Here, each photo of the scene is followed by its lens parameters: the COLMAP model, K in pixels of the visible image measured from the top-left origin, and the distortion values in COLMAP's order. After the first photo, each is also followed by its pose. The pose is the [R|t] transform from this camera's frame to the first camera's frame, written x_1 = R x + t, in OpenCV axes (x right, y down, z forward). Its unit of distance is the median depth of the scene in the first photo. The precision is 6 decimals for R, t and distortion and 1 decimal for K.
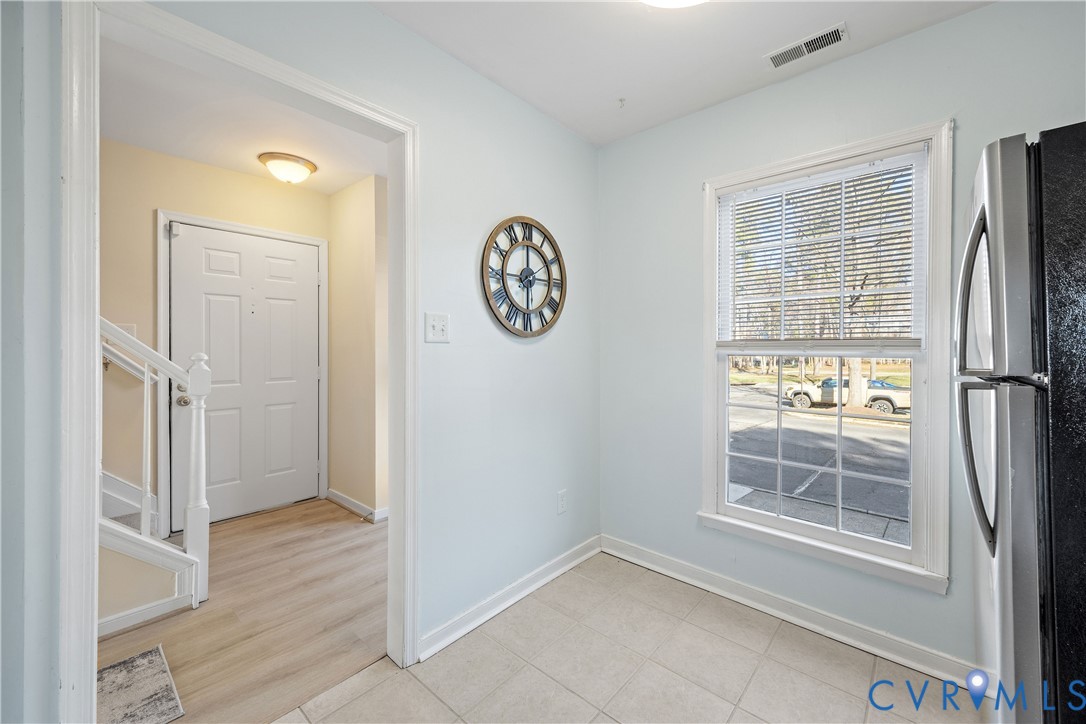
lens RADIAL K [[430.7, 0, 527.0], [0, 430.7, 348.7], [0, 0, 1]] dist [-0.000653, -0.000044]
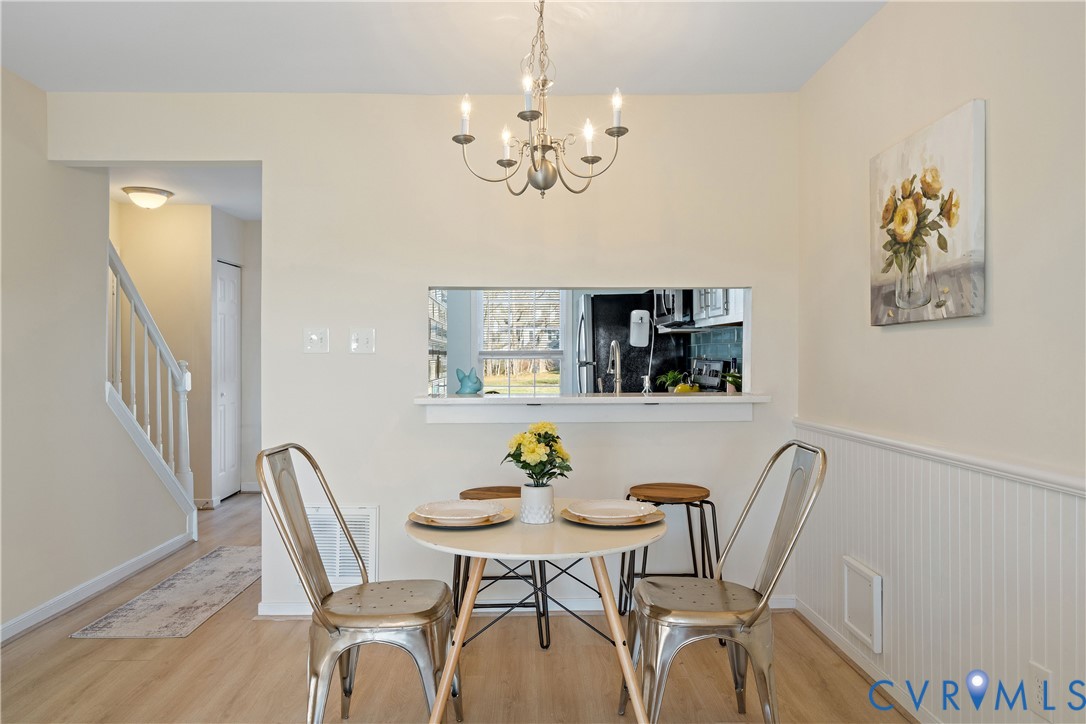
lens RADIAL K [[750.8, 0, 542.6], [0, 750.8, 357.9], [0, 0, 1]] dist [0.000811, 0.000391]
pose [[0.723500, -0.018009, 0.690090, -2.986505], [0.009119, 0.999822, 0.016532, -0.076451], [-0.690265, -0.005668, 0.723535, -2.809397]]
